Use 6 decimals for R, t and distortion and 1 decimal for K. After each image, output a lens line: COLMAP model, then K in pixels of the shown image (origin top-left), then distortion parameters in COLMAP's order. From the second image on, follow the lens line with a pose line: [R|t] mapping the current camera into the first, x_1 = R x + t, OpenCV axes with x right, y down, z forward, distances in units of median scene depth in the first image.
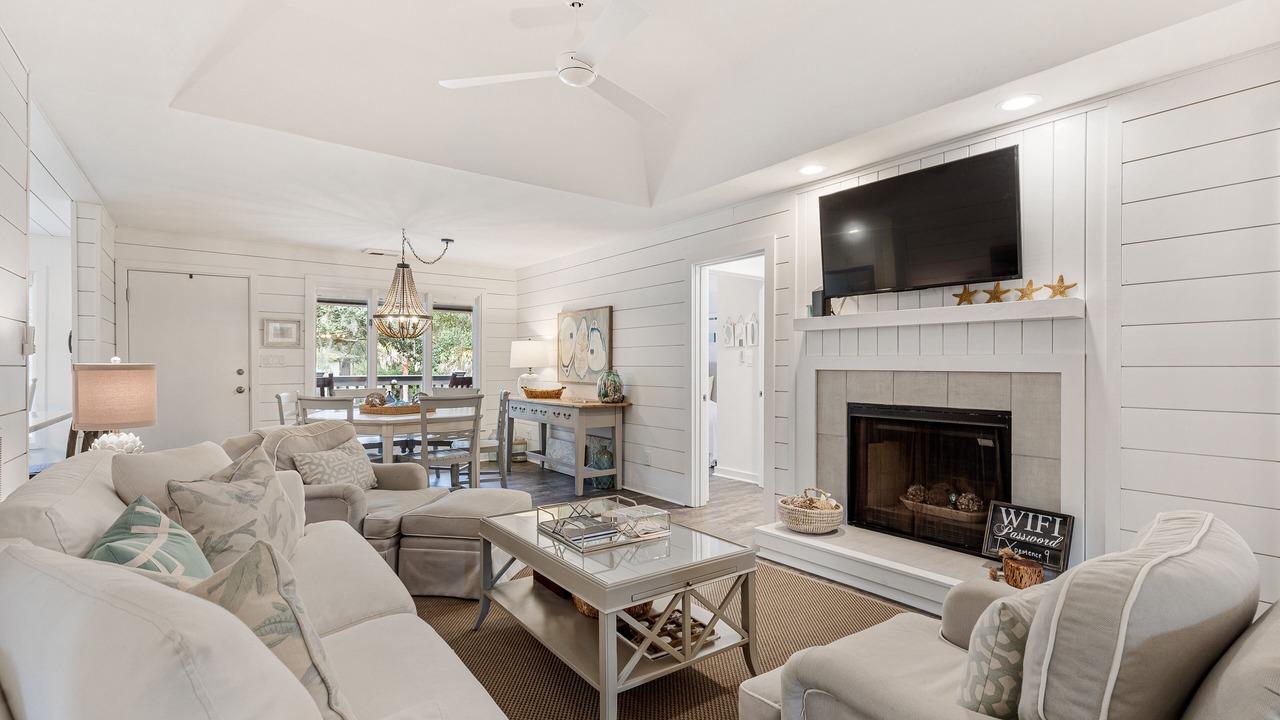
lens RADIAL K [[586.6, 0, 638.3], [0, 586.6, 368.8], [0, 0, 1]] dist [0.005789, -0.000961]
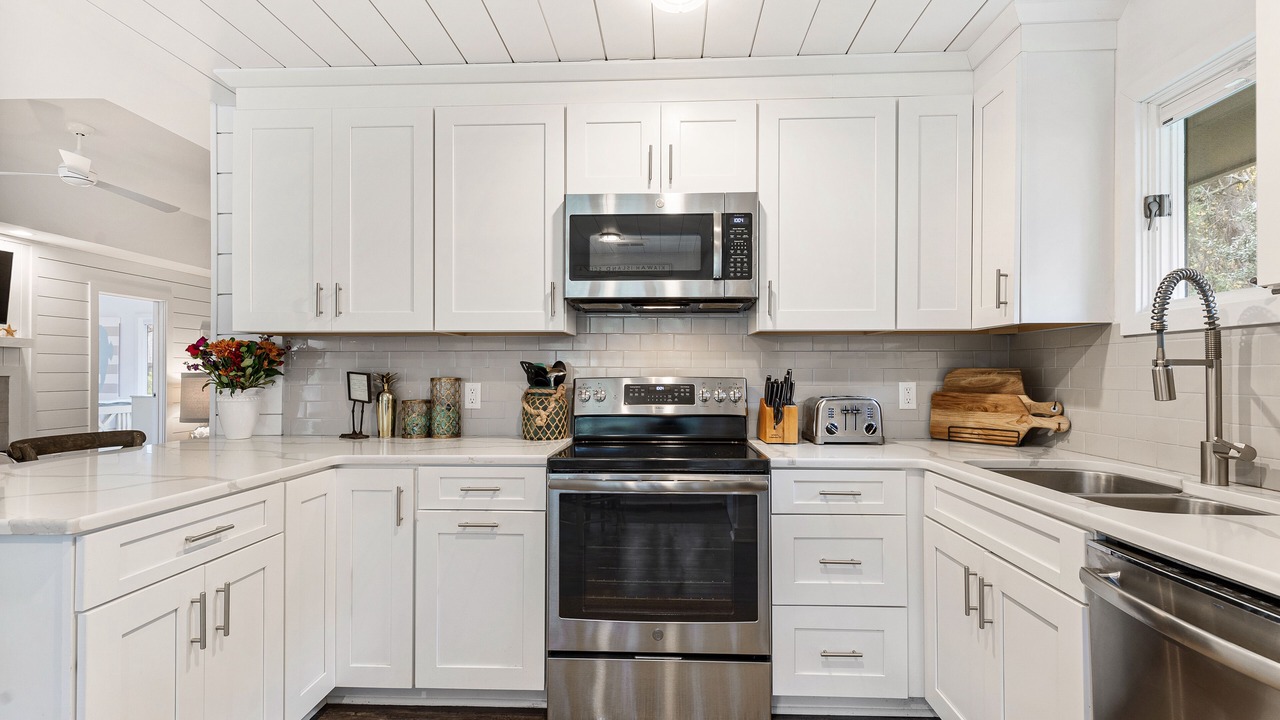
lens RADIAL K [[586.6, 0, 642.7], [0, 586.6, 367.5], [0, 0, 1]] dist [0.005789, -0.000961]
pose [[-0.779976, 0.002720, 0.625804, -1.520333], [-0.001502, 0.999980, -0.006219, -0.009449], [-0.625808, -0.005791, -0.779956, 0.894144]]
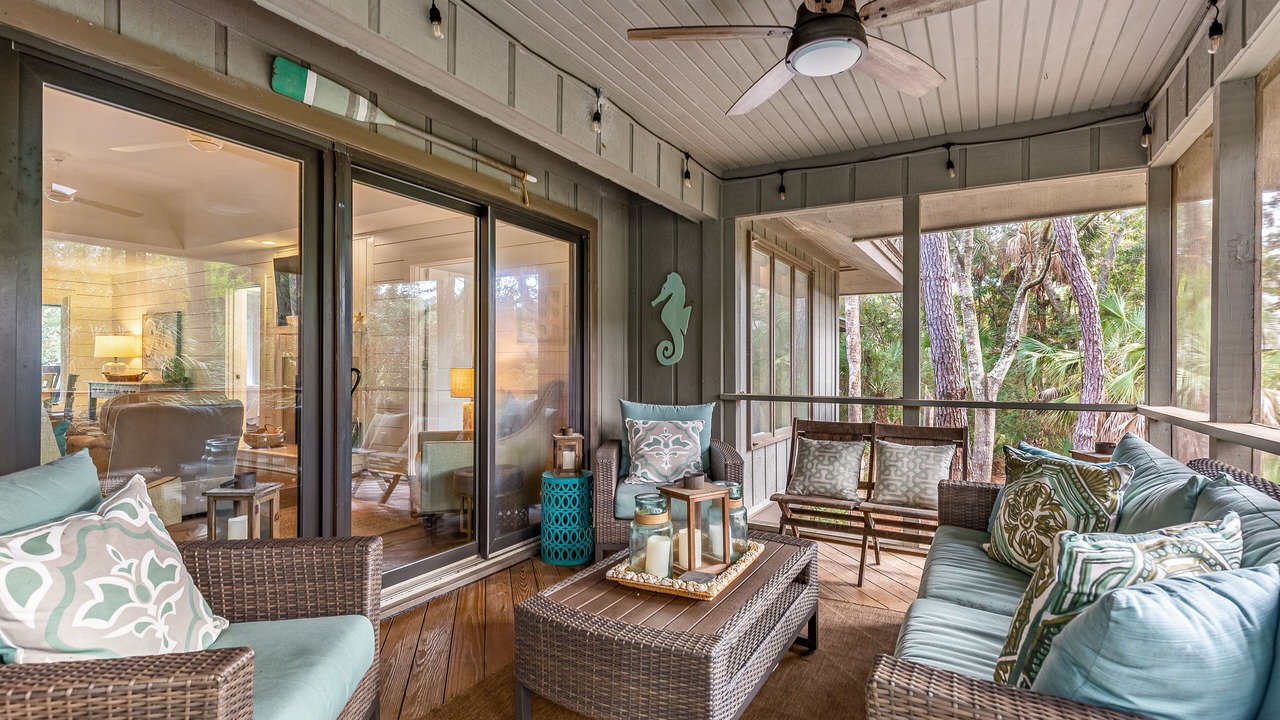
lens RADIAL K [[586.6, 0, 642.6], [0, 586.6, 359.5], [0, 0, 1]] dist [0.005789, -0.000961]
pose [[0.921094, -0.003666, 0.389324, 0.628341], [0.003792, 0.999993, 0.000443, 0.010997], [-0.389322, 0.001069, 0.921101, -1.028143]]
